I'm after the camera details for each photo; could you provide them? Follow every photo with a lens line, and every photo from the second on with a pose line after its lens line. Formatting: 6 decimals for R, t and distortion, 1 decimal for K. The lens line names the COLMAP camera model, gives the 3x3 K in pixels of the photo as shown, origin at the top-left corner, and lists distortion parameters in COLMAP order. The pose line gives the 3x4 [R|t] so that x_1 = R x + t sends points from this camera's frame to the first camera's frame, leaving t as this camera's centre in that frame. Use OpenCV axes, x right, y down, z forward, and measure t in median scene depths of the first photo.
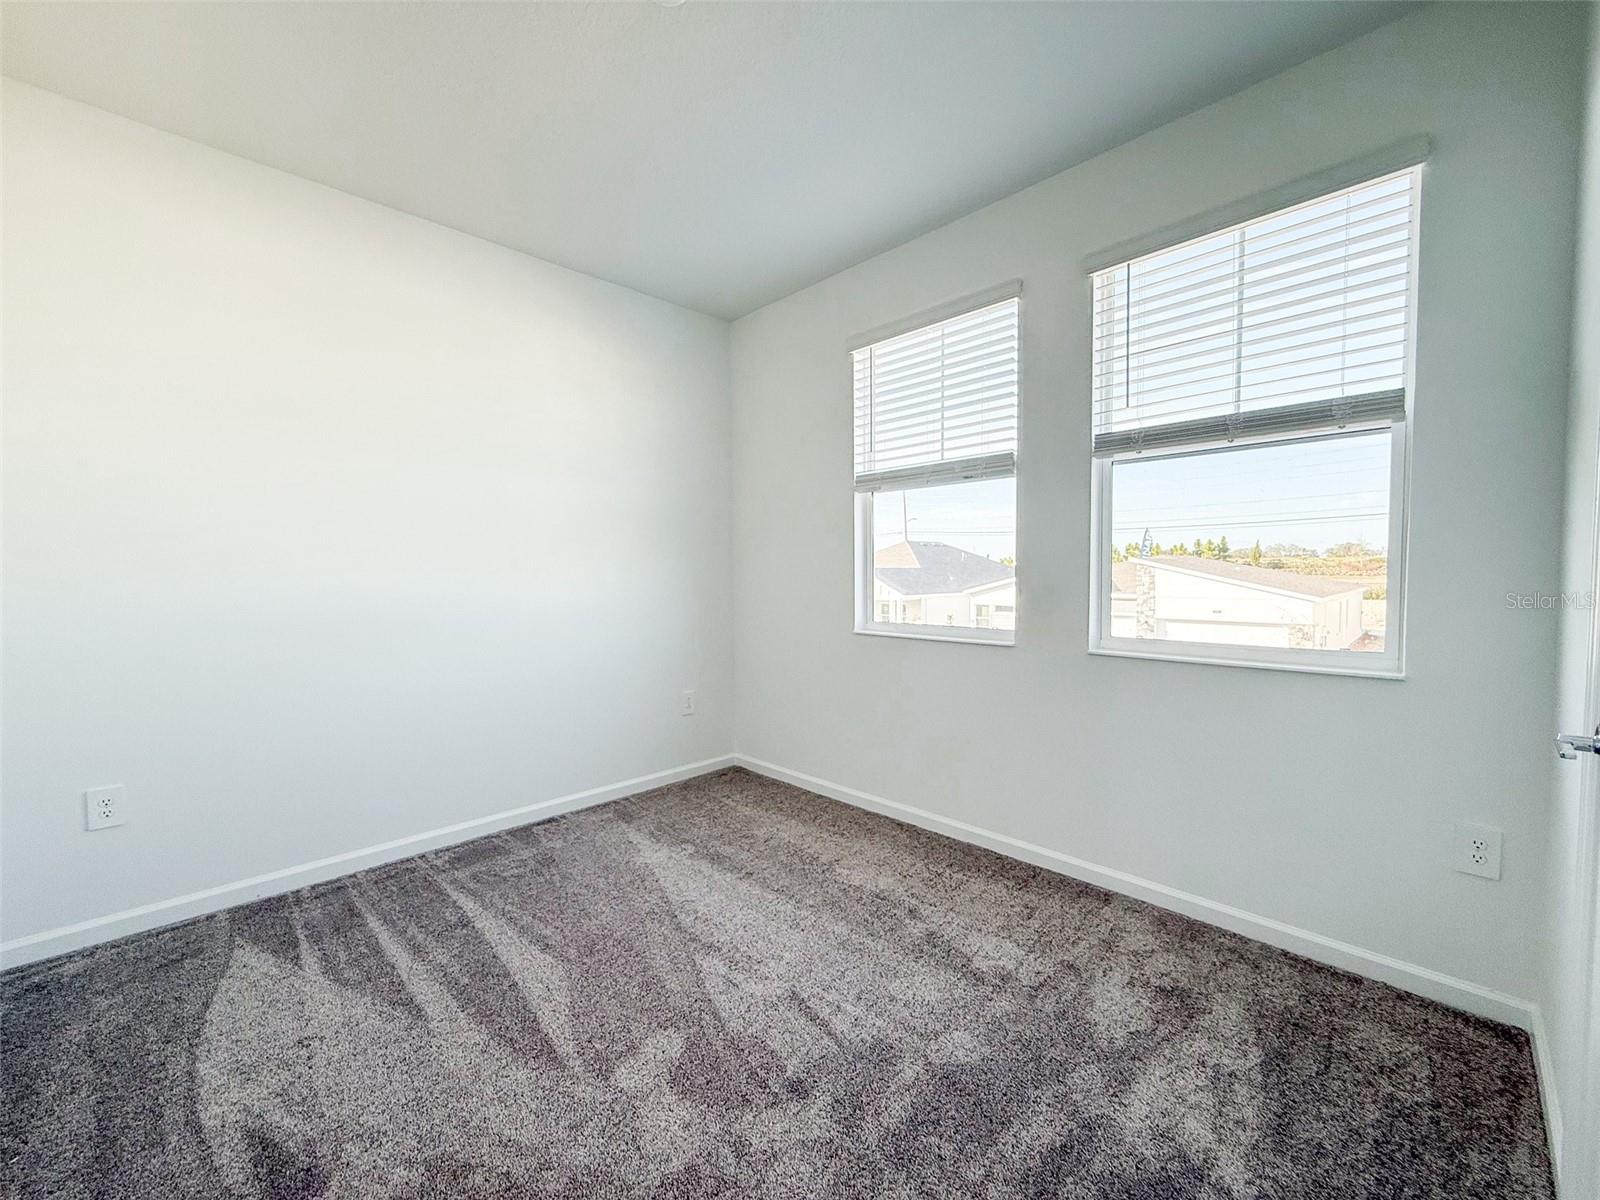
lens RADIAL K [[642.0, 0, 789.1], [0, 642.0, 604.8], [0, 0, 1]] dist [0.003489, -0.000585]
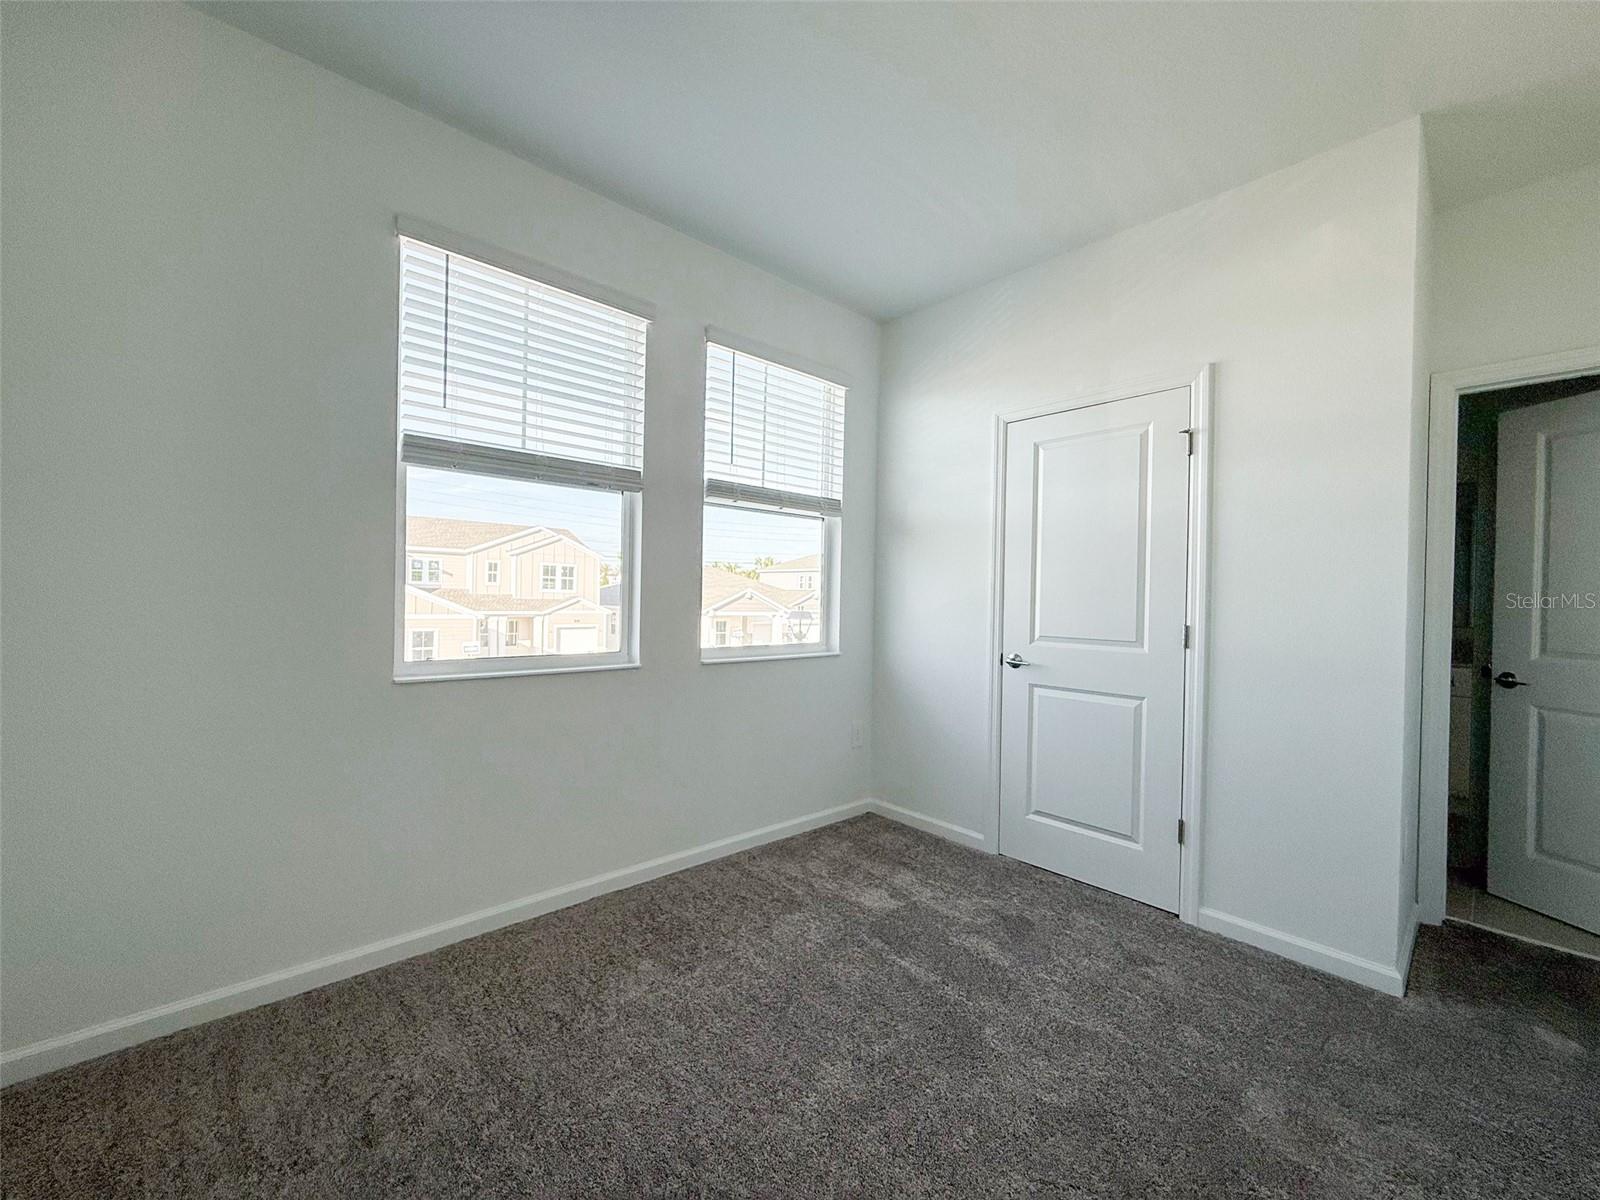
lens RADIAL K [[642.0, 0, 814.1], [0, 642.0, 602.1], [0, 0, 1]] dist [0.003489, -0.000585]
pose [[0.022057, -0.000833, 0.999756, -0.641073], [0.025892, 0.999665, 0.000261, -0.028913], [-0.999421, 0.025880, 0.022072, 0.719169]]
